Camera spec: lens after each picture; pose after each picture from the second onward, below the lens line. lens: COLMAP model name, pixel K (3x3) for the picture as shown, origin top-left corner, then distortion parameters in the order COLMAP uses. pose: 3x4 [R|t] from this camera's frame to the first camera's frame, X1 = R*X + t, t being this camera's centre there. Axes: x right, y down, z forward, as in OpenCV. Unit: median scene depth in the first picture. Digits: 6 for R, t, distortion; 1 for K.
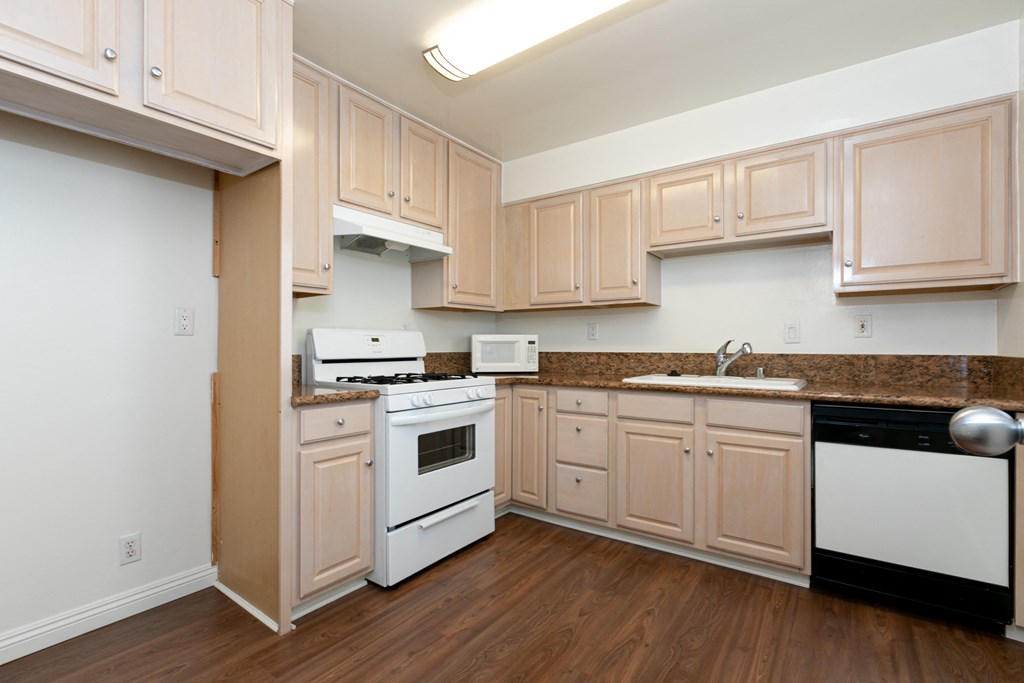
lens RADIAL K [[462.7, 0, 517.0], [0, 462.7, 345.9], [0, 0, 1]] dist [-0.003995, -0.000273]
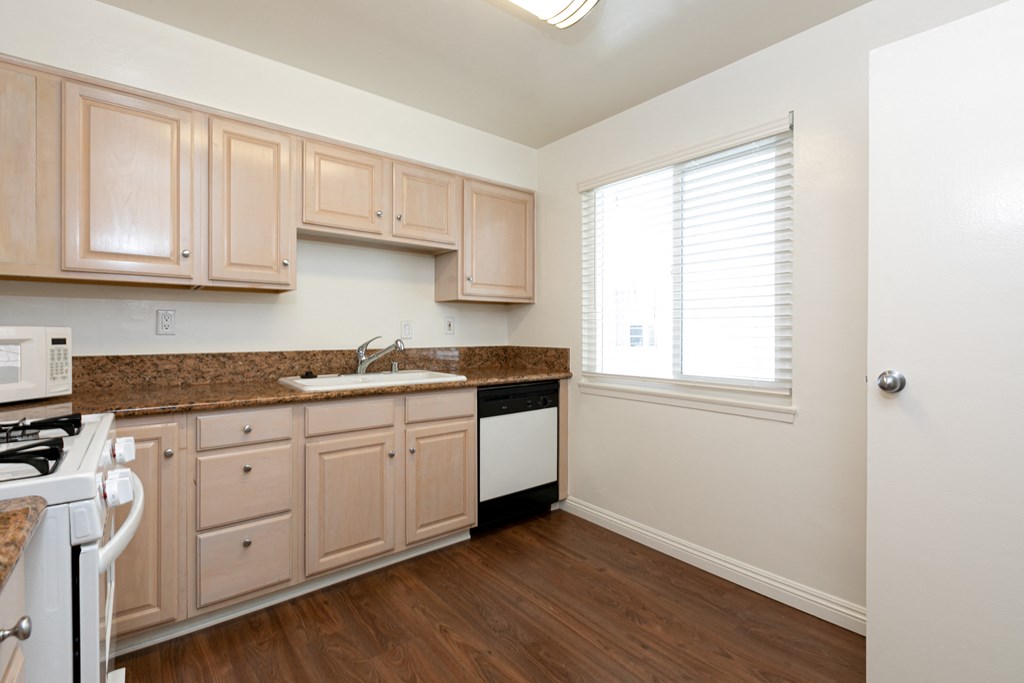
lens RADIAL K [[462.7, 0, 514.0], [0, 462.7, 332.2], [0, 0, 1]] dist [-0.003995, -0.000273]
pose [[0.273500, -0.000358, 0.961872, -0.427811], [-0.000281, 1.000000, 0.000452, -0.023005], [-0.961872, -0.000394, 0.273500, 0.445221]]
